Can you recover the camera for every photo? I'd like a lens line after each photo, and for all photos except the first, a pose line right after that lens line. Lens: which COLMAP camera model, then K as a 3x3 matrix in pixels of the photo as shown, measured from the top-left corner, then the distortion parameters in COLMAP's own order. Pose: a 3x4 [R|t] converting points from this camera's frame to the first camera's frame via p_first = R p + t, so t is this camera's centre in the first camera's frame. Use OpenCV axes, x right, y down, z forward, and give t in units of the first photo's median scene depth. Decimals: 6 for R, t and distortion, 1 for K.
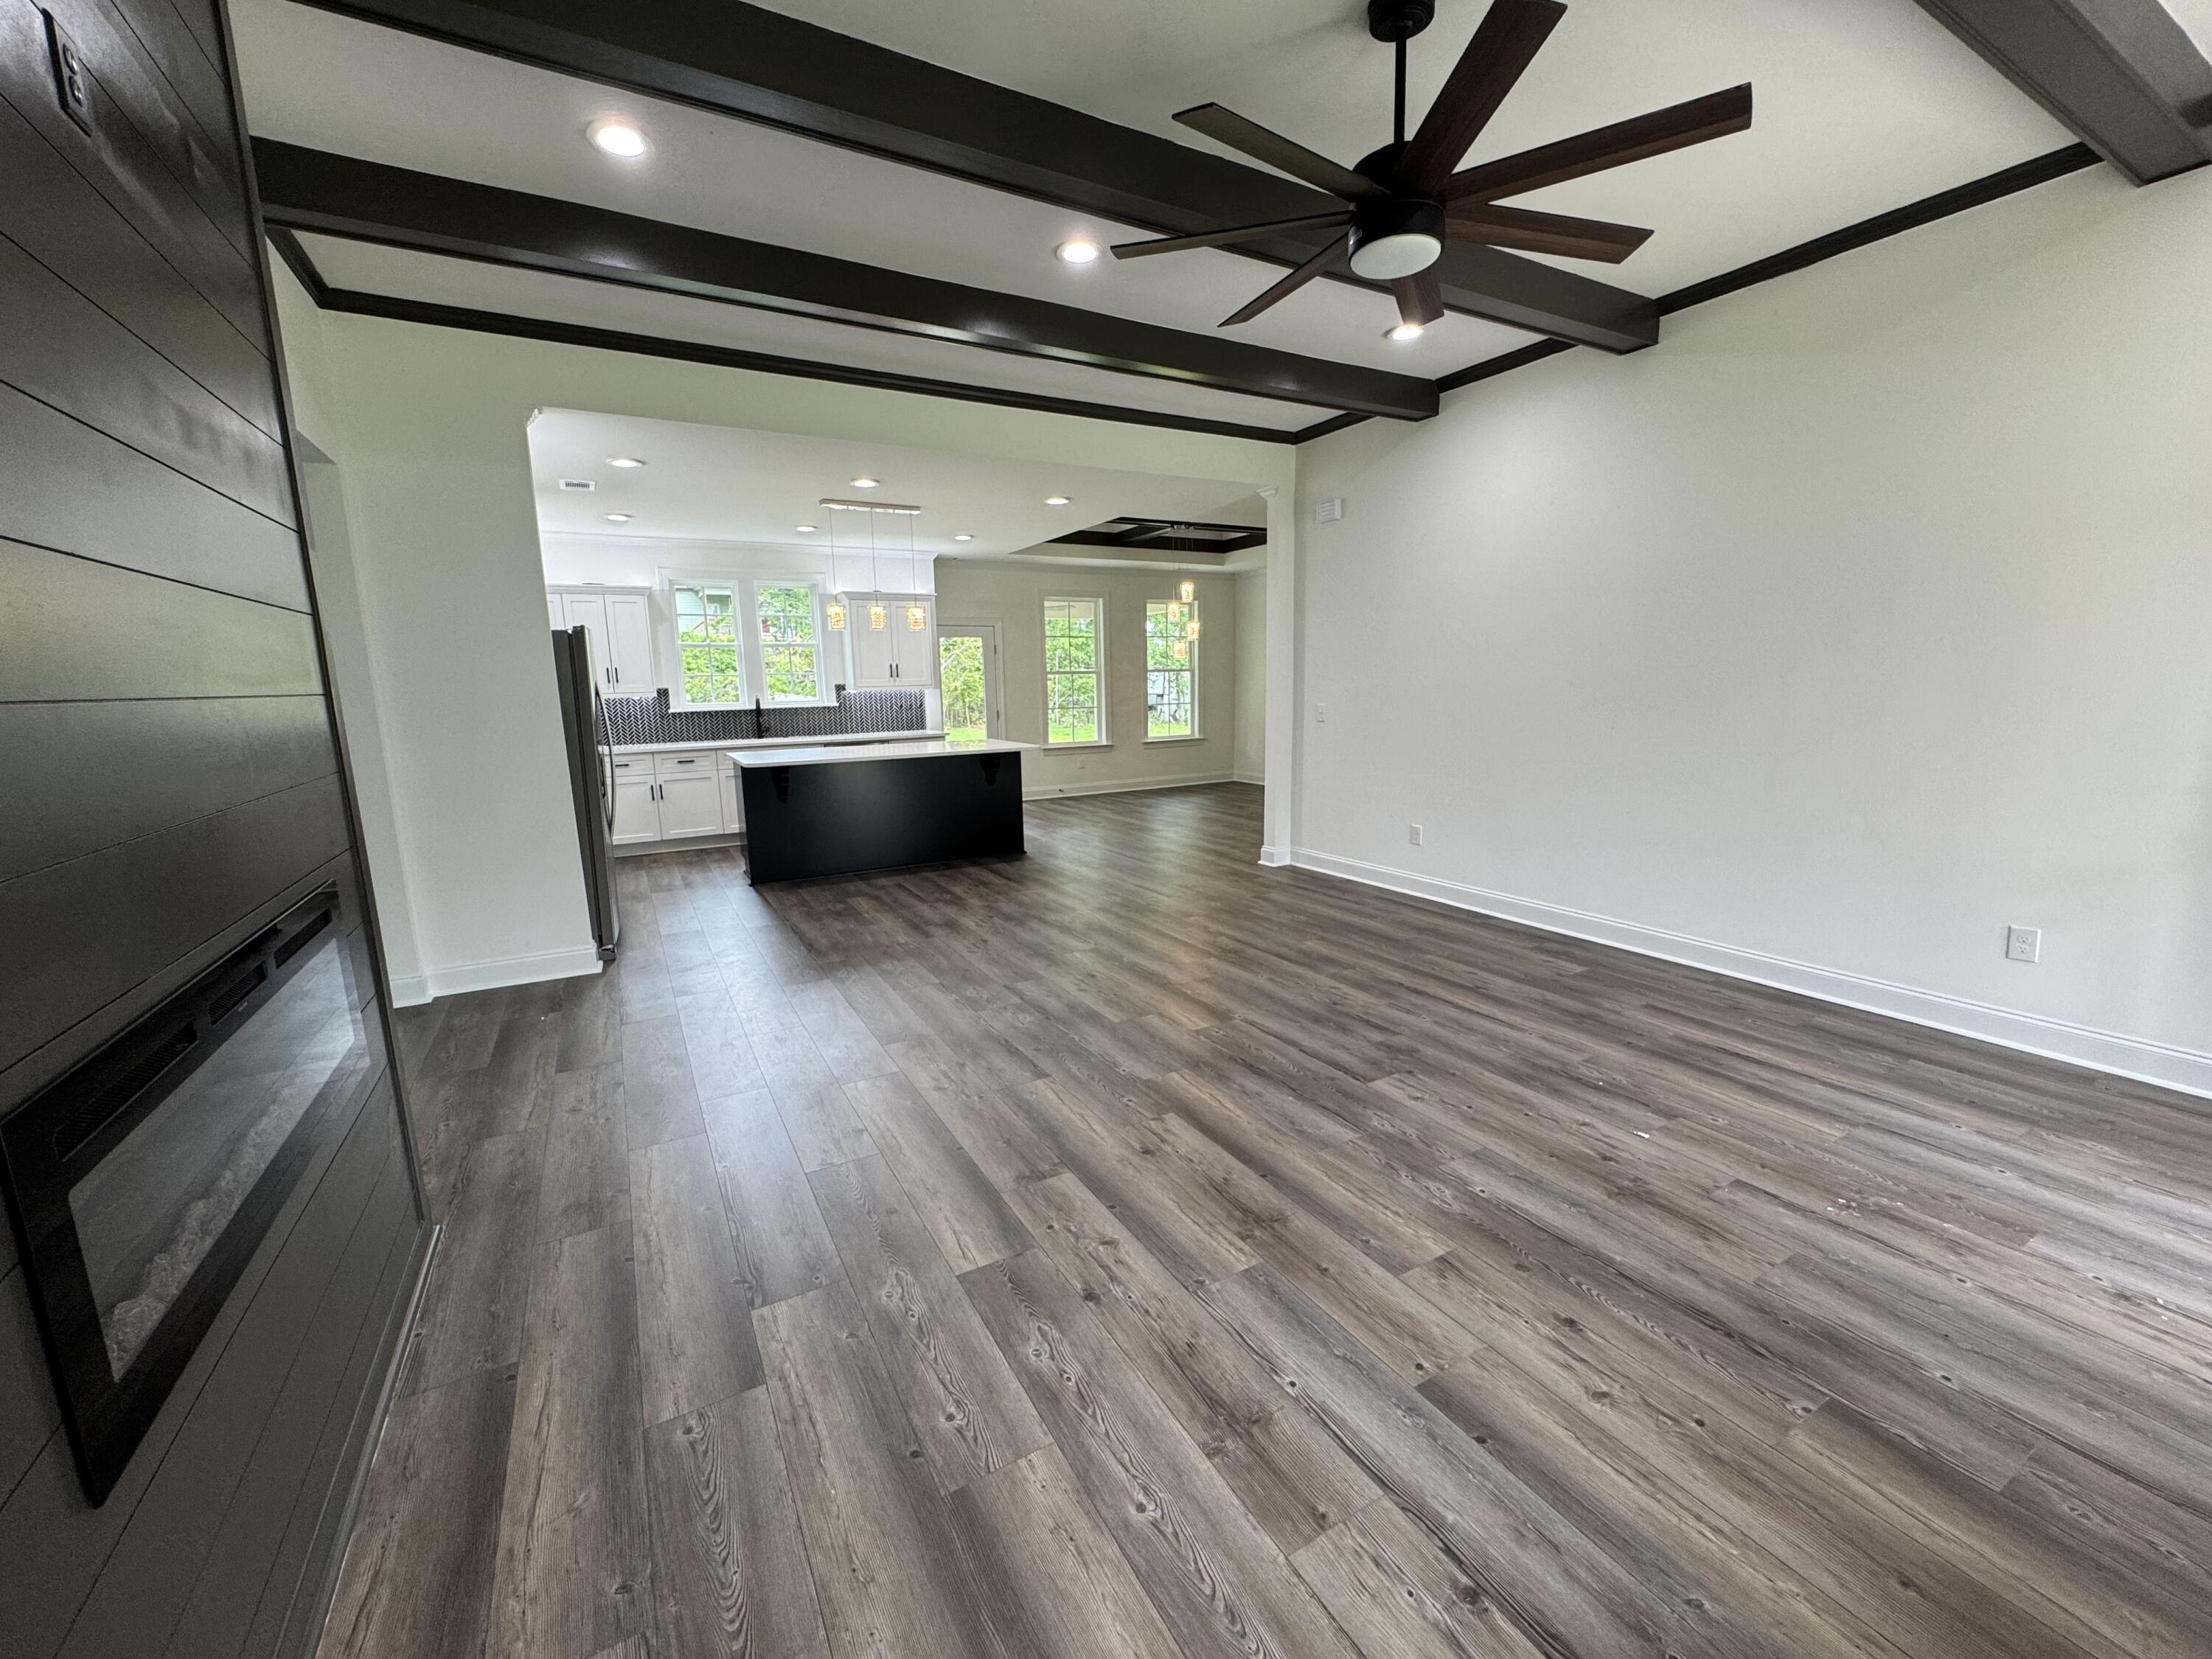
lens RADIAL K [[872.2, 0, 1070.4], [0, 872.2, 831.1], [0, 0, 1]] dist [-0.005290, 0.001625]
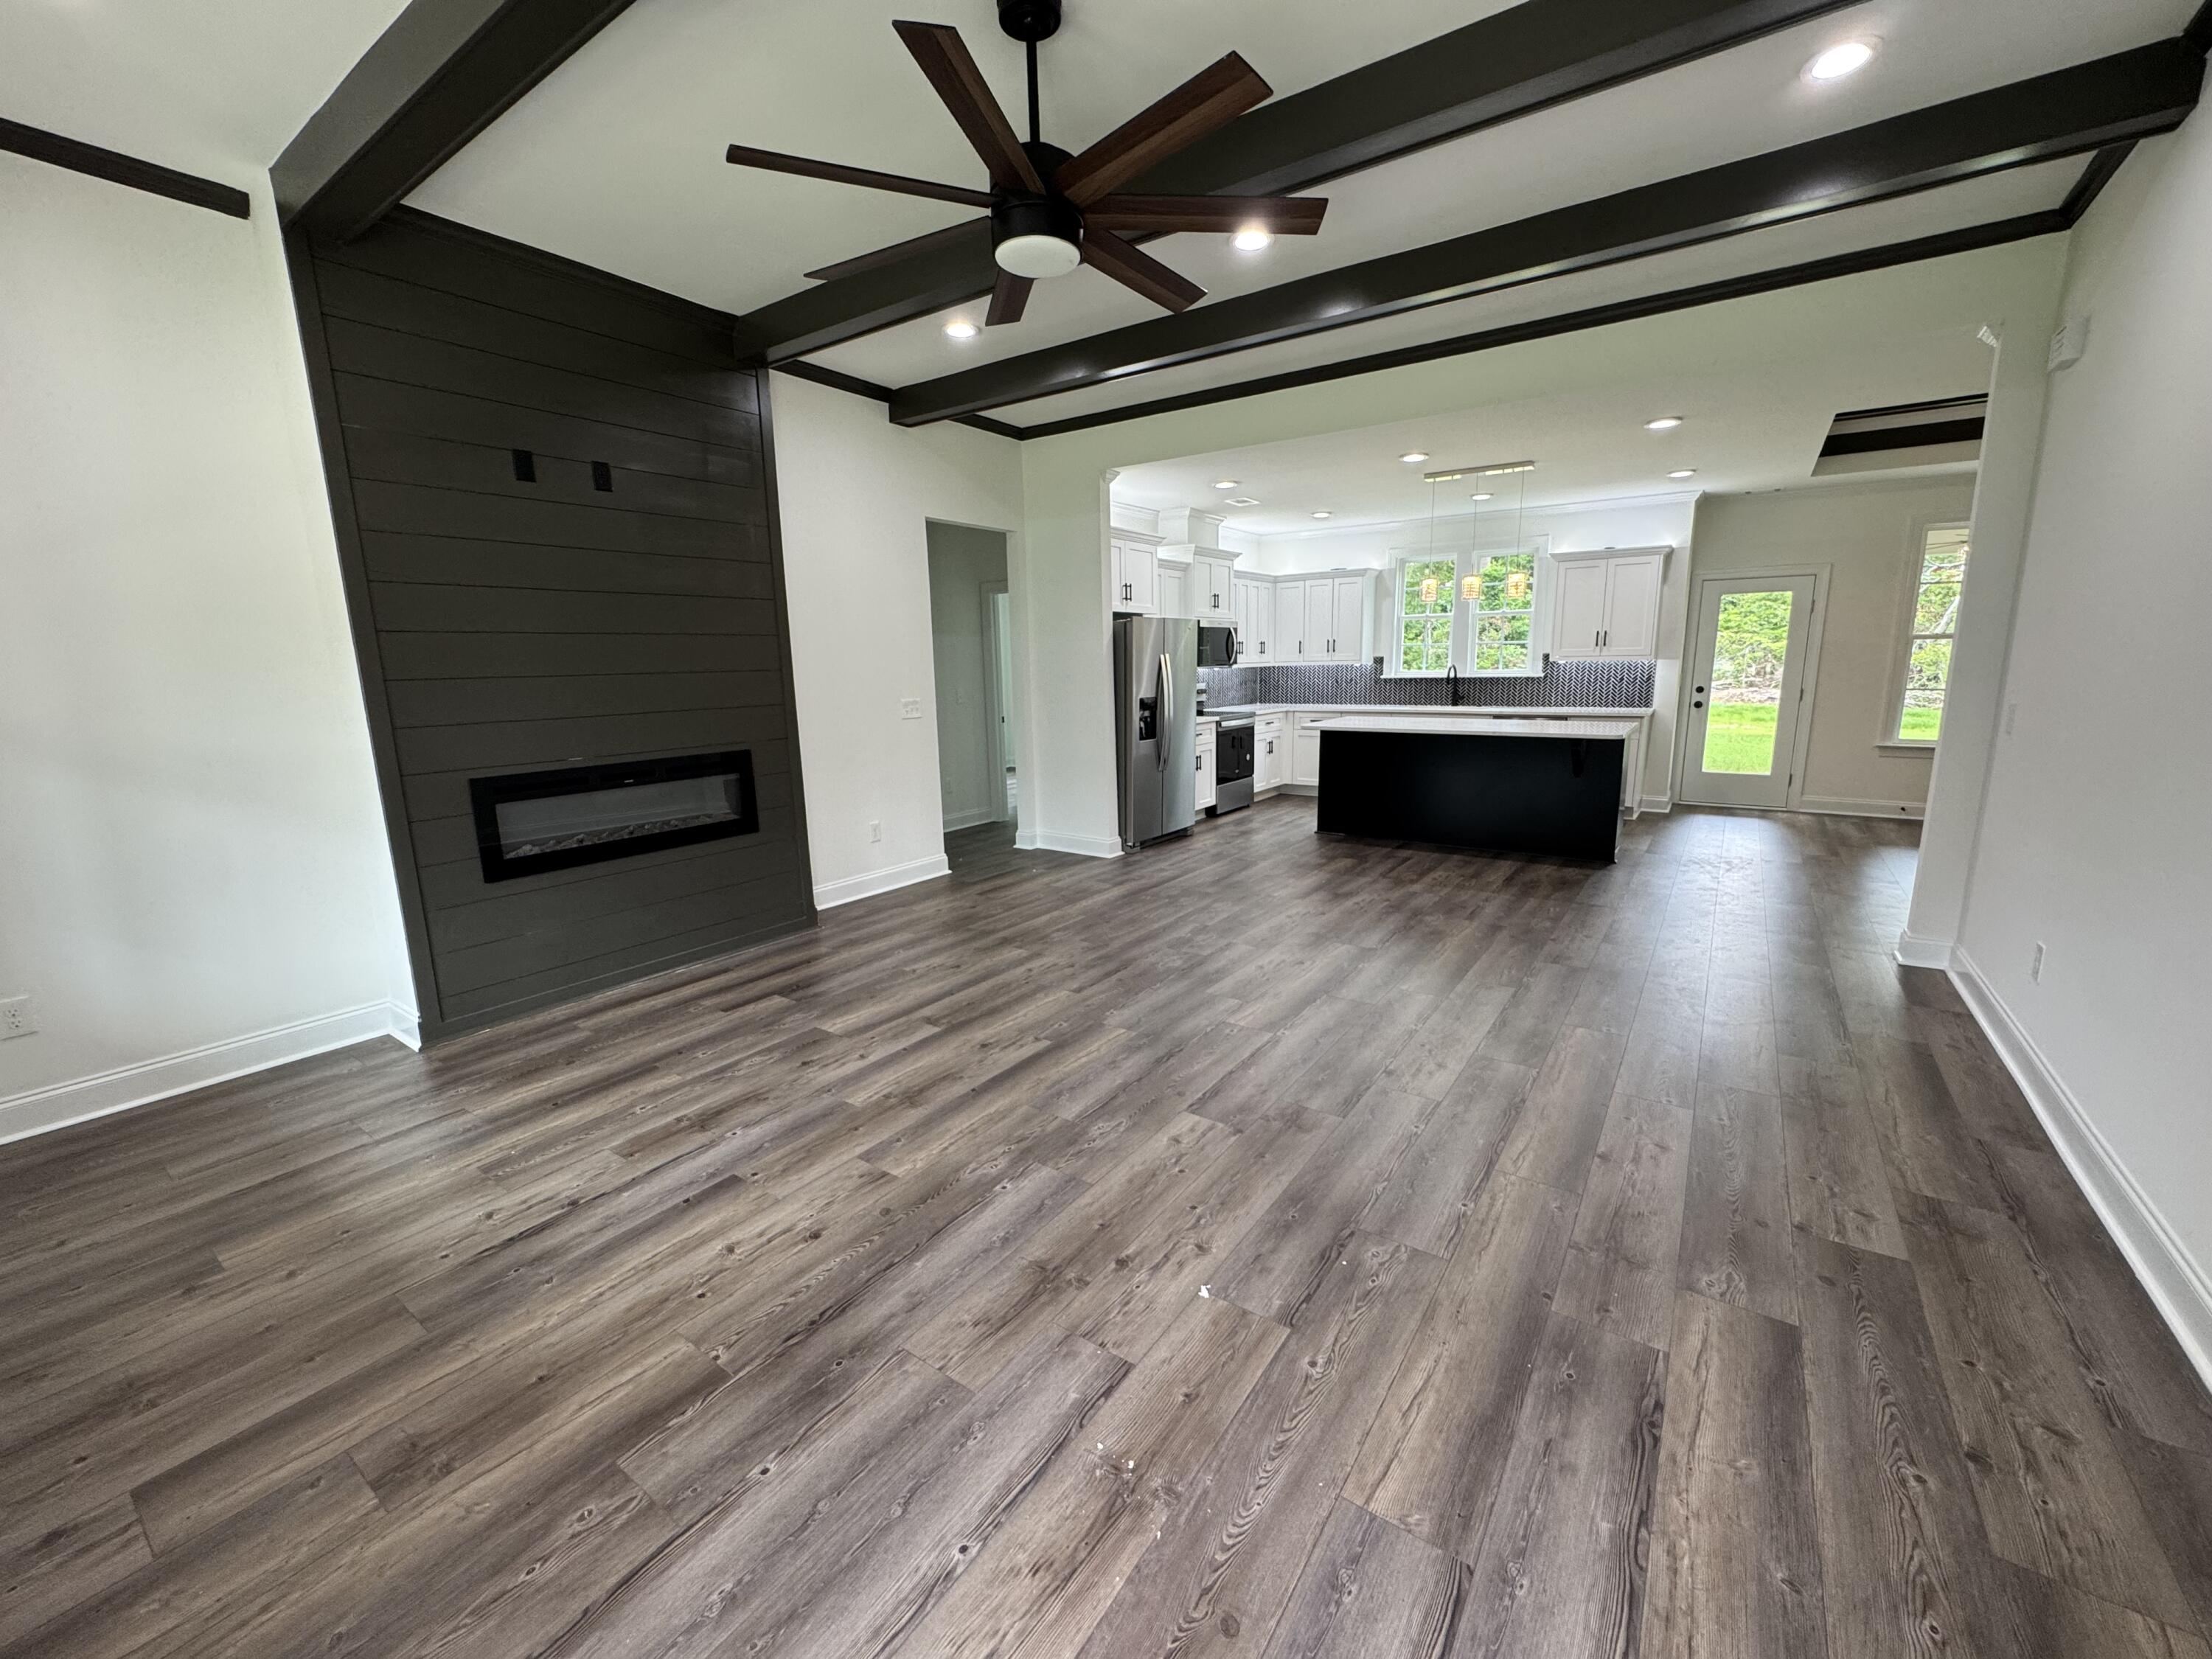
lens RADIAL K [[872.2, 0, 1120.6], [0, 872.2, 811.0], [0, 0, 1]] dist [-0.005290, 0.001625]
pose [[0.457156, 0.165036, -0.873940, 1.158561], [-0.144220, 0.983383, 0.110262, -0.122939], [0.877616, 0.075633, 0.473361, 0.527487]]
